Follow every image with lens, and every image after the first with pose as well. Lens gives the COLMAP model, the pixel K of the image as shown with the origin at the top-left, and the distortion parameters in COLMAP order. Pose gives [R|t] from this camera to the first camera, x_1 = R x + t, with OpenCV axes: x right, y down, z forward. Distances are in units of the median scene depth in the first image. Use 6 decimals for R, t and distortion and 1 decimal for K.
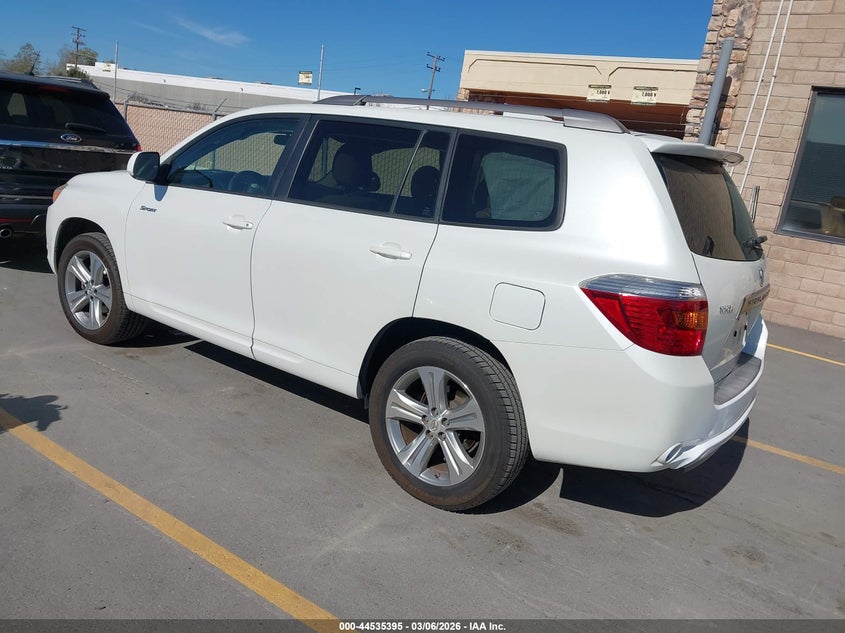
lens RADIAL K [[686.4, 0, 422.5], [0, 686.4, 316.5], [0, 0, 1]] dist [0.011980, 0.004108]
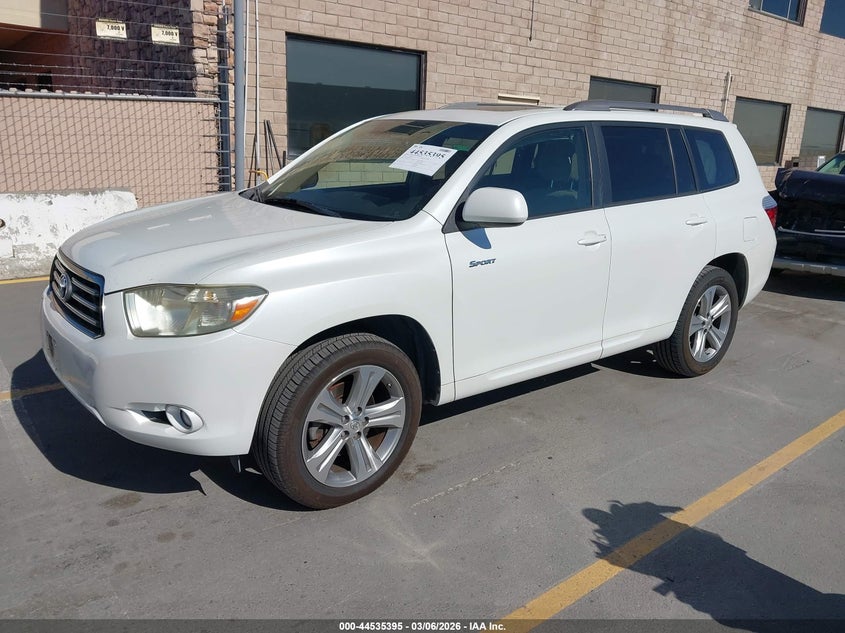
lens RADIAL K [[711.1, 0, 422.5], [0, 711.1, 316.5], [0, 0, 1]] dist [0.010444, 0.010905]
pose [[0.236570, -0.359845, 0.902522, -1.086863], [0.227370, 0.923600, 0.308651, -0.340038], [-0.944636, 0.132189, 0.300314, 0.783993]]
